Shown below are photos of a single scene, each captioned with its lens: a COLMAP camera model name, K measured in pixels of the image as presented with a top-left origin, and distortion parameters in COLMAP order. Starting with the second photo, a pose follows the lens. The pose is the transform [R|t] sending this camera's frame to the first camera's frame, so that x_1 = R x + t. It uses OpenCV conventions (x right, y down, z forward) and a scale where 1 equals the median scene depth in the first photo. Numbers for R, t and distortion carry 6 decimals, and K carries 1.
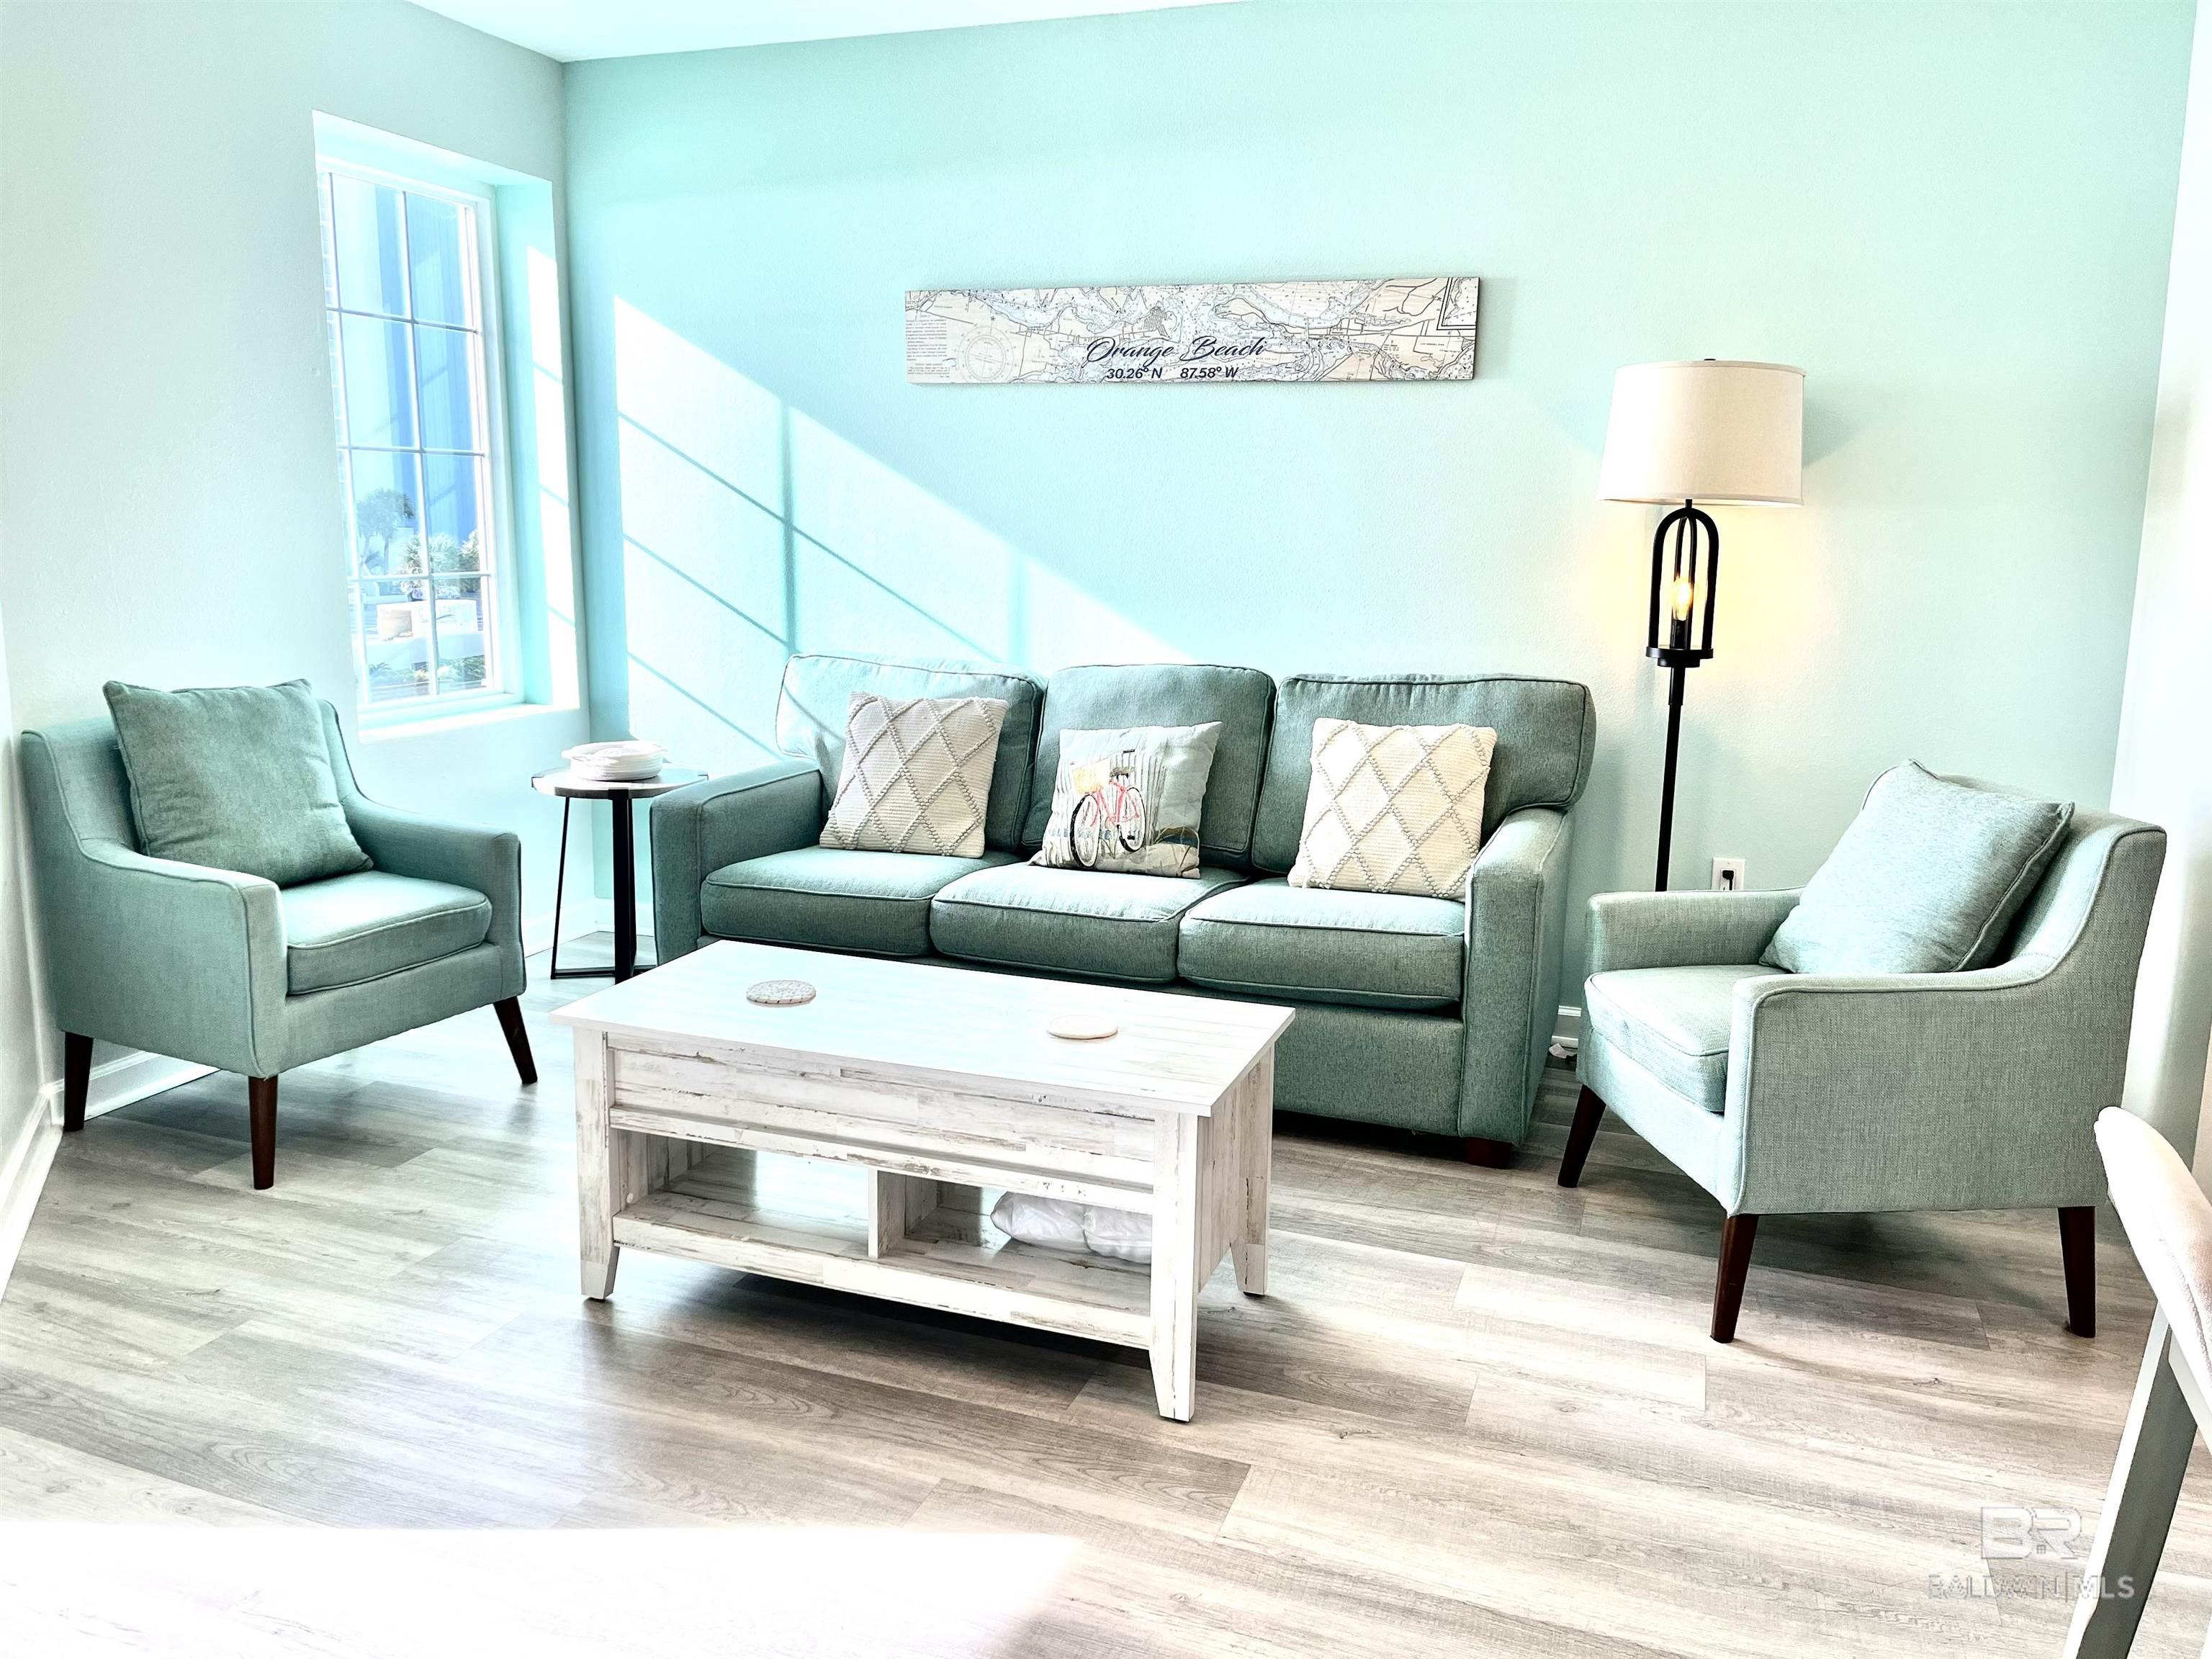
lens RADIAL K [[1650.0, 0, 1076.2], [0, 1650.0, 824.7], [0, 0, 1]] dist [0.068873, -0.109844]
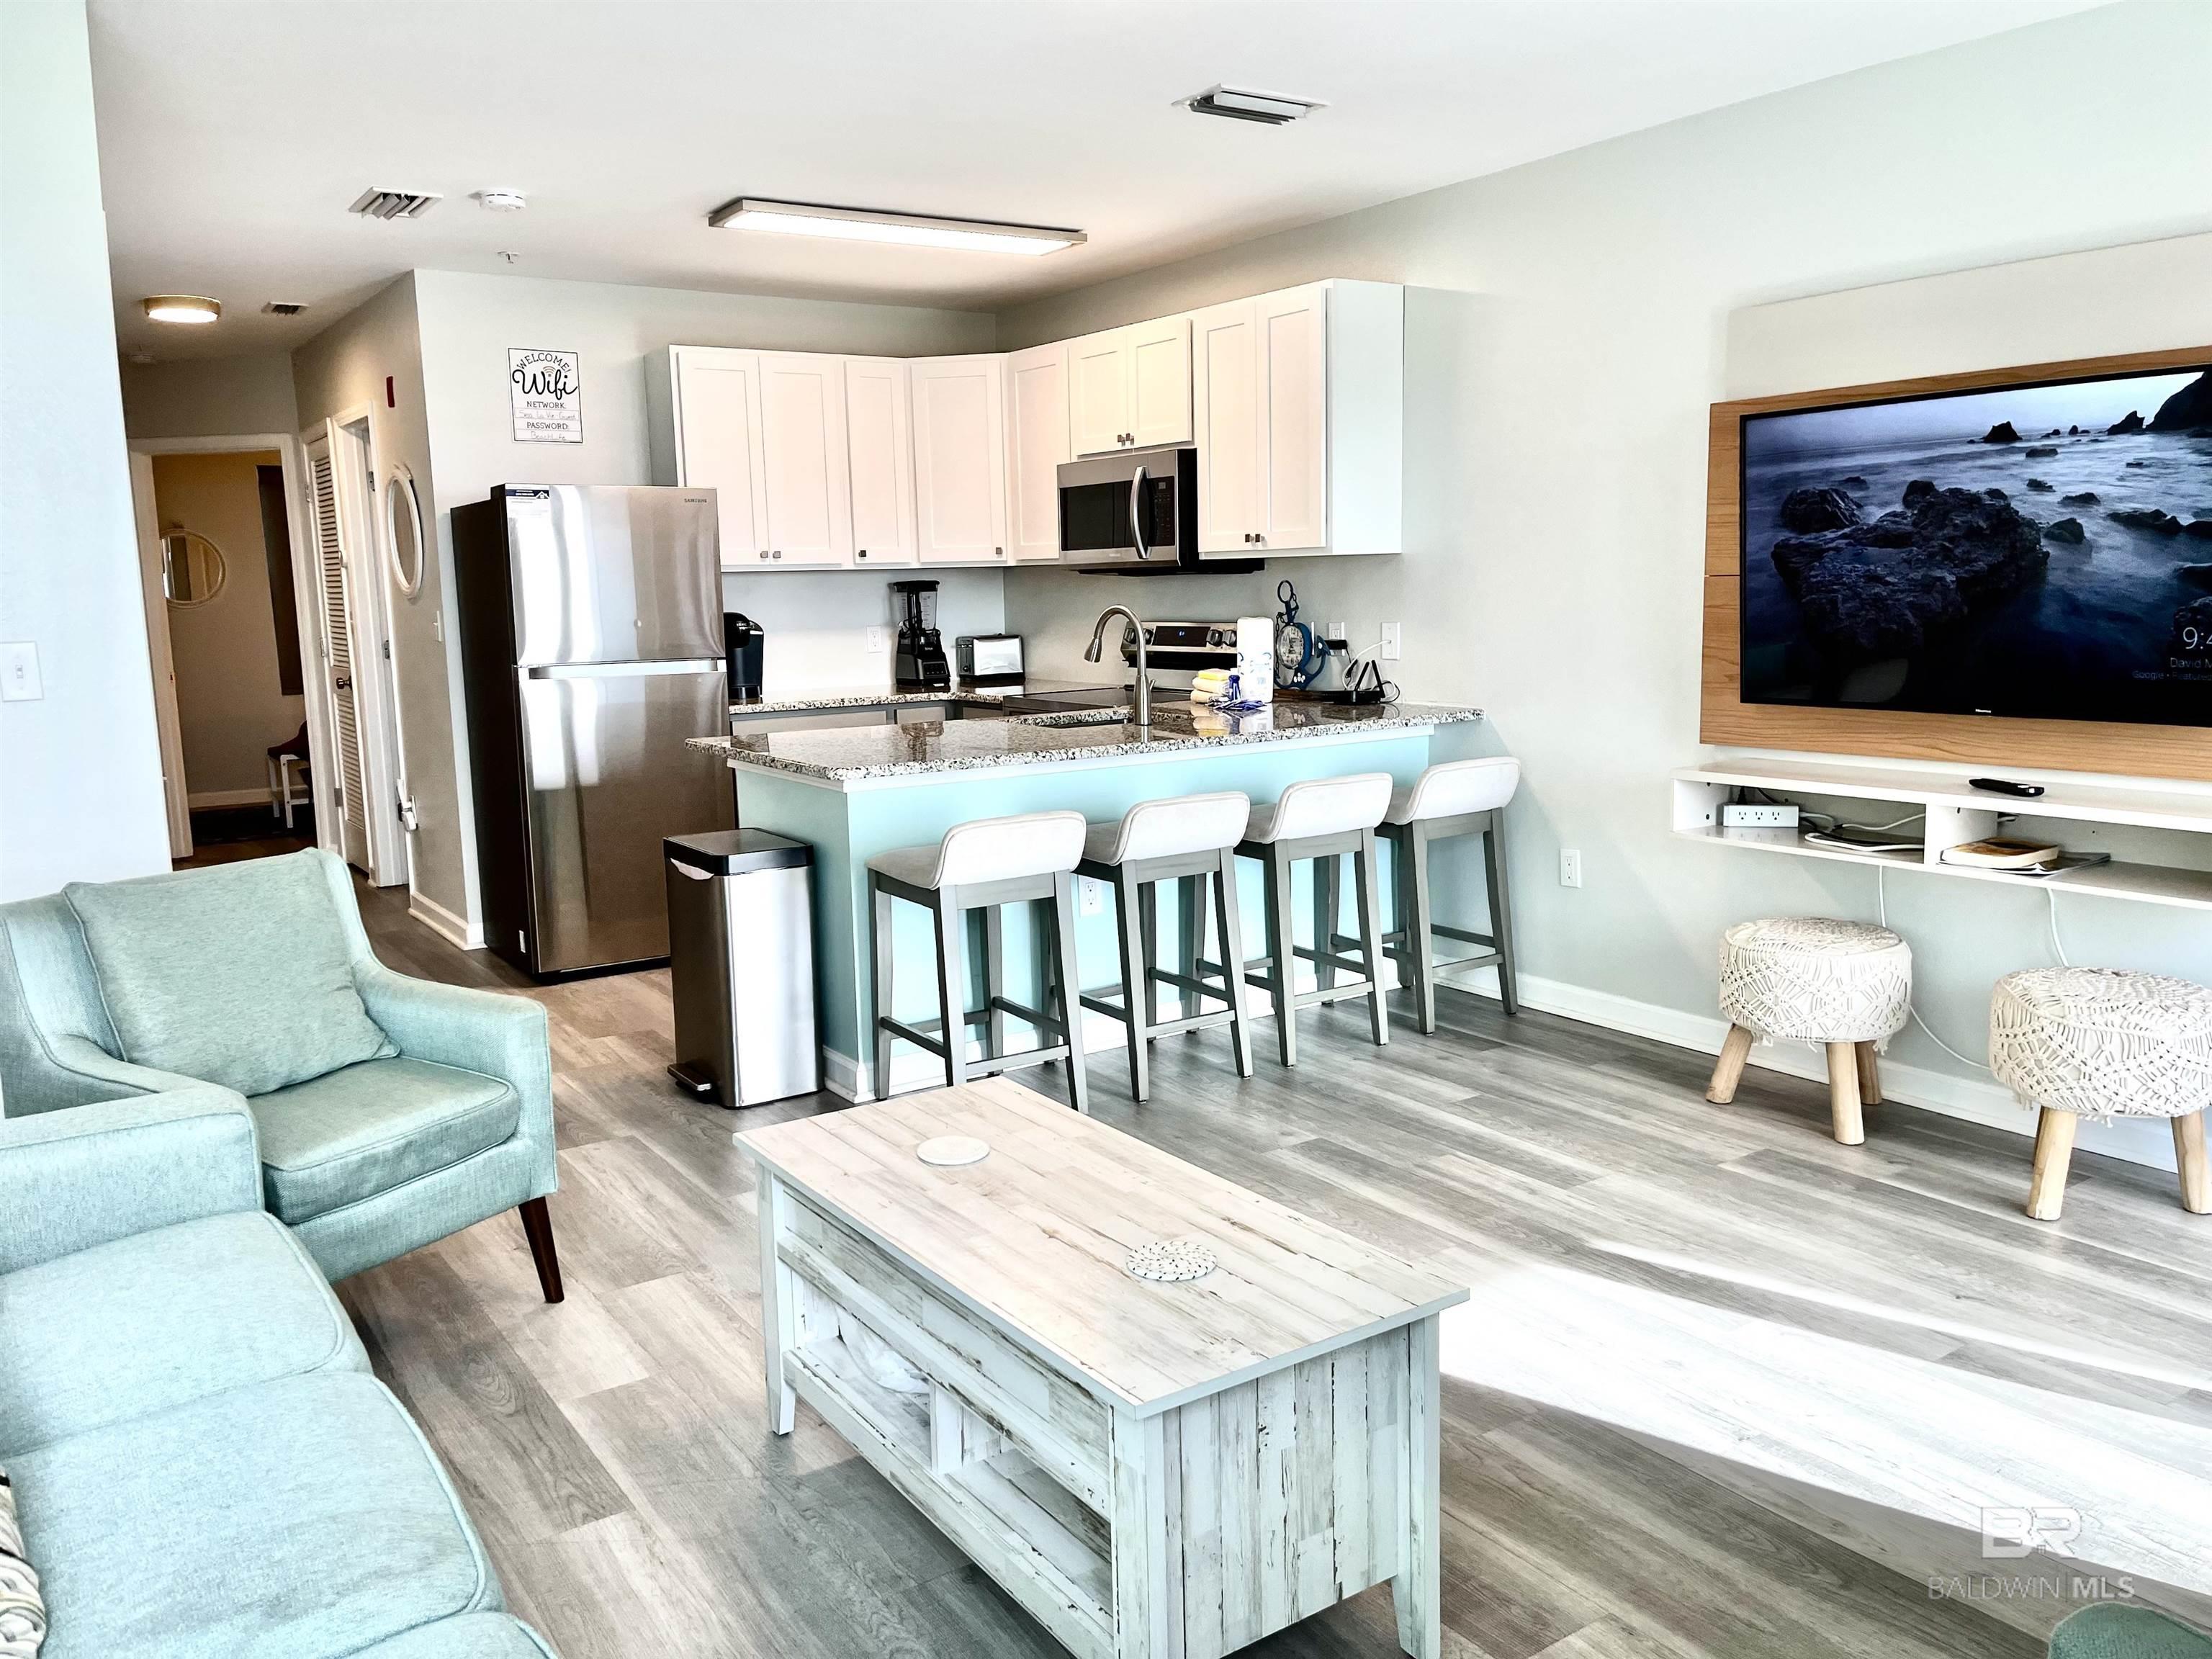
lens RADIAL K [[1675.9, 0, 1106.0], [0, 1675.9, 829.5], [0, 0, 1]] dist [0.080533, -0.162174]
pose [[-0.818796, -0.080621, 0.568395, -0.407550], [0.117767, 0.945445, 0.303750, -0.225945], [-0.561875, 0.315648, -0.764633, 1.091090]]
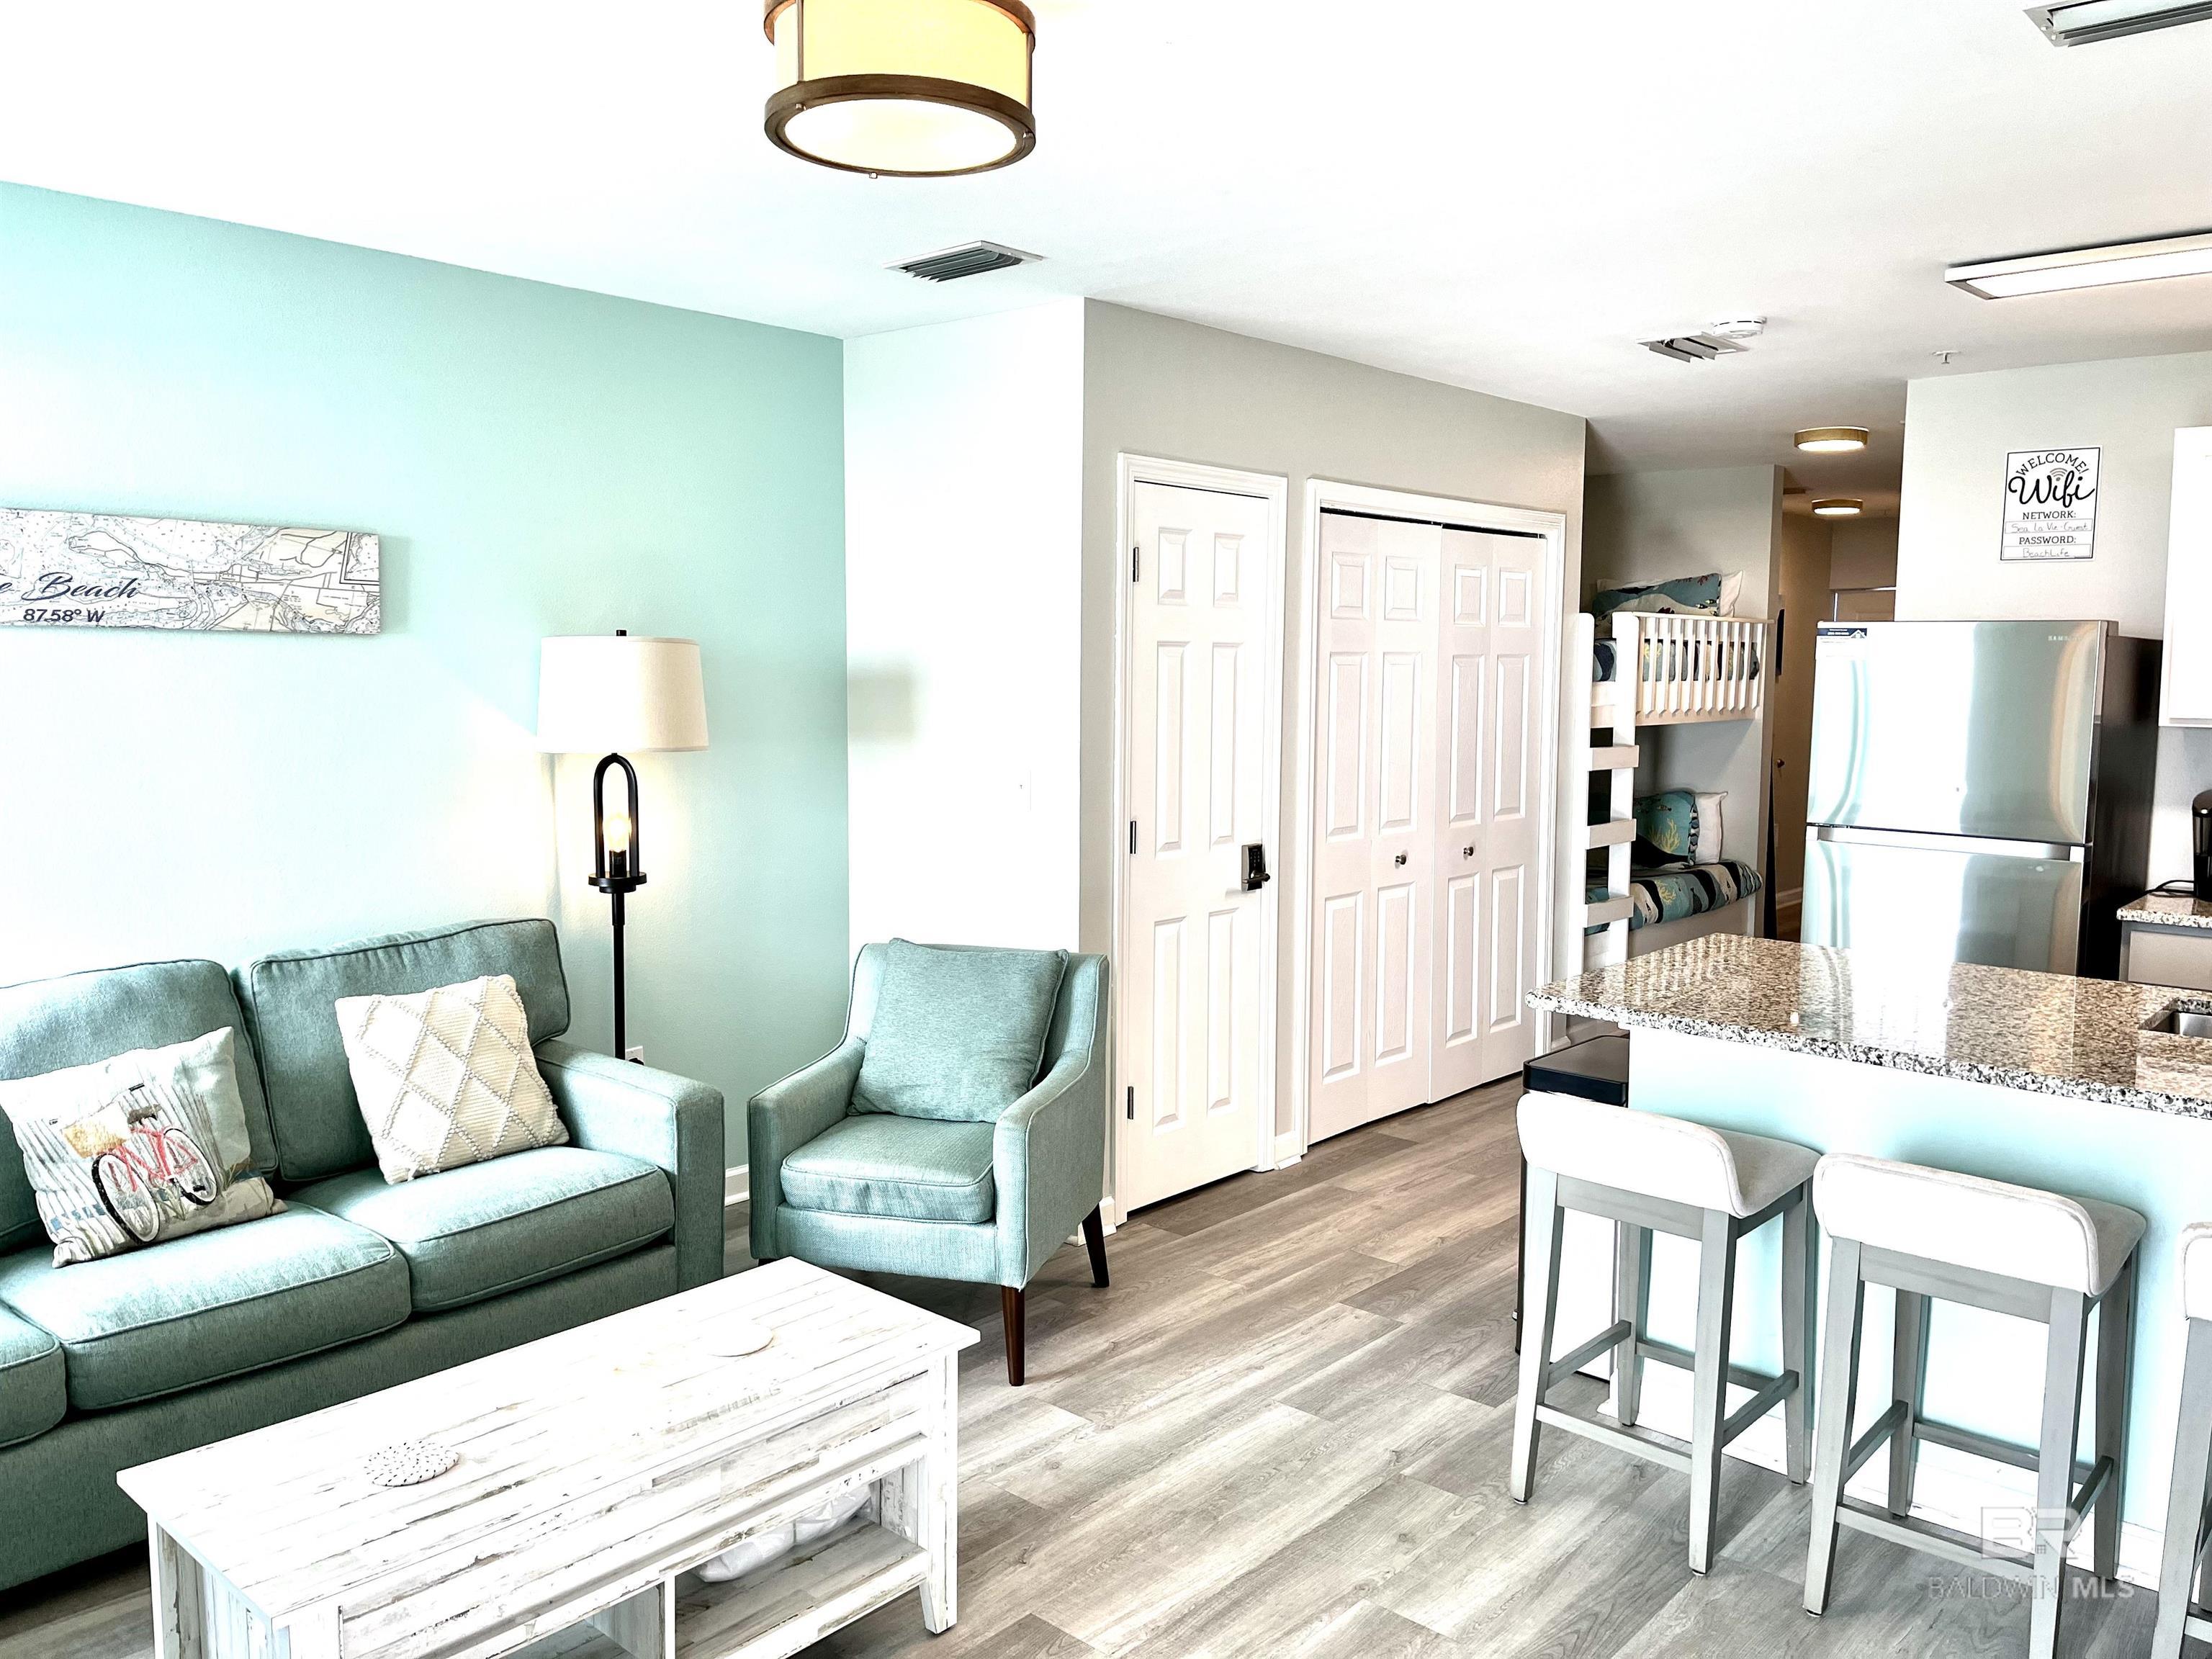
lens RADIAL K [[1666.8, 0, 1106.0], [0, 1666.8, 829.5], [0, 0, 1]] dist [0.073231, -0.112077]
pose [[0.364980, -0.106579, 0.924895, -0.546249], [0.171017, 0.984197, 0.045927, -0.126032], [-0.915174, 0.141410, 0.377439, 0.242857]]
